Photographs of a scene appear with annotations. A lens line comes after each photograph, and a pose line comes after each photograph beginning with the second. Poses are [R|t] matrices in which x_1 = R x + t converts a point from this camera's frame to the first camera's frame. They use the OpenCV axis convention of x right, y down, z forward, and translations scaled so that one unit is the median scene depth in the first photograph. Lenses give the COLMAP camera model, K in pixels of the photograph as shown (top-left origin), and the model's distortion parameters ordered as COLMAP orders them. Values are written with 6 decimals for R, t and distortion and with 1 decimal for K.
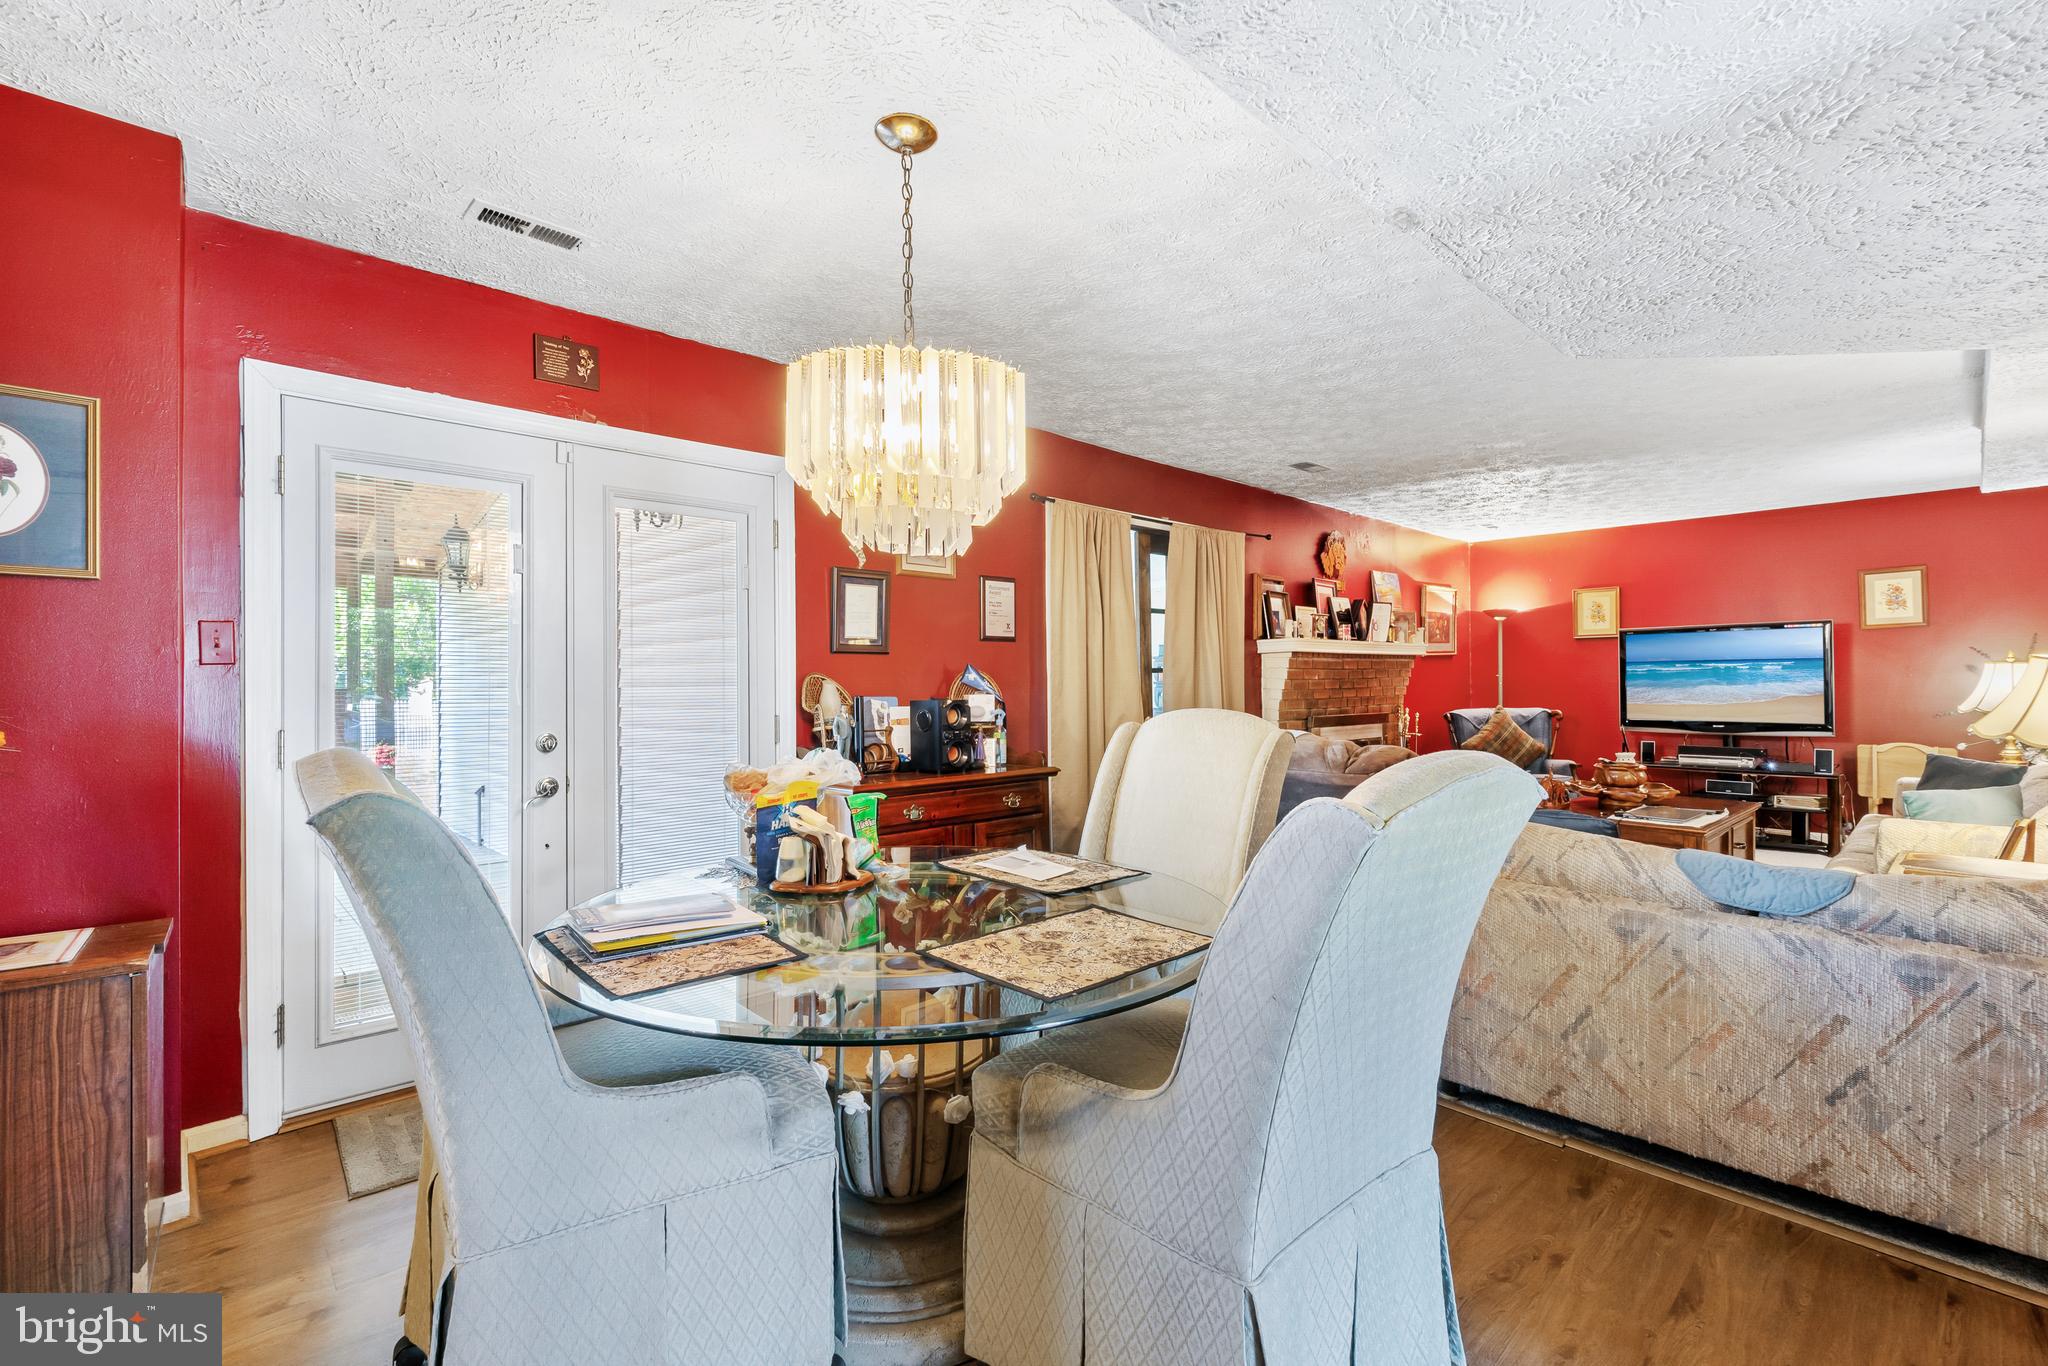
lens RADIAL K [[910.2, 0, 1025.7], [0, 910.2, 676.8], [0, 0, 1]] dist [-0.006171, -0.000369]
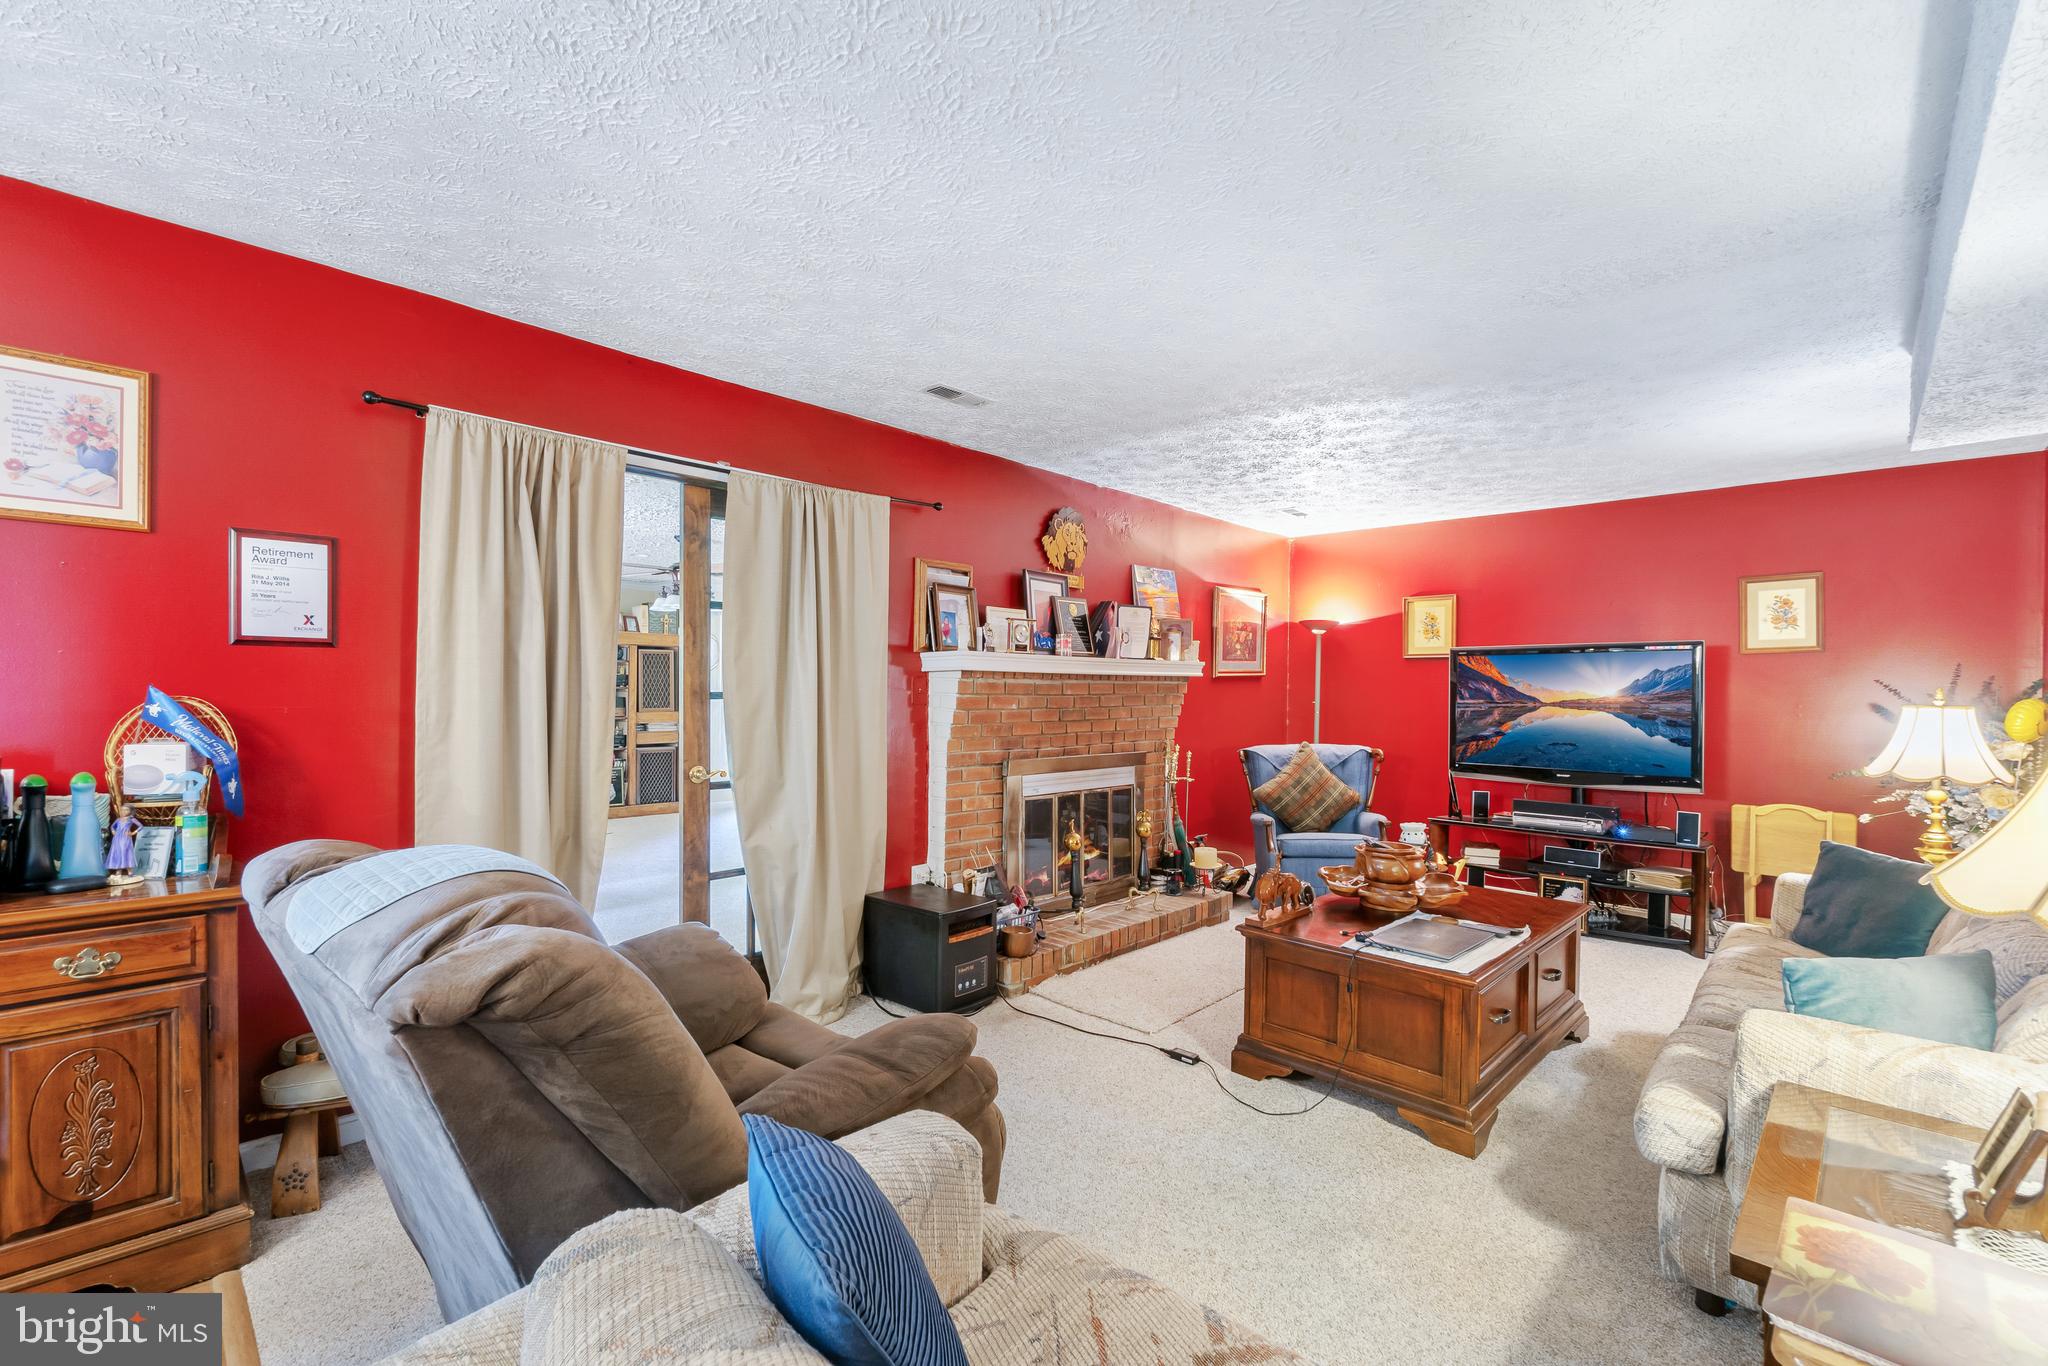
lens RADIAL K [[910.2, 0, 1018.1], [0, 910.2, 695.0], [0, 0, 1]] dist [-0.006171, -0.000369]
pose [[0.997817, 0.016467, 0.063959, 0.262389], [-0.017120, 0.999807, 0.009673, -0.014641], [-0.063787, -0.010747, 0.997906, 0.270671]]
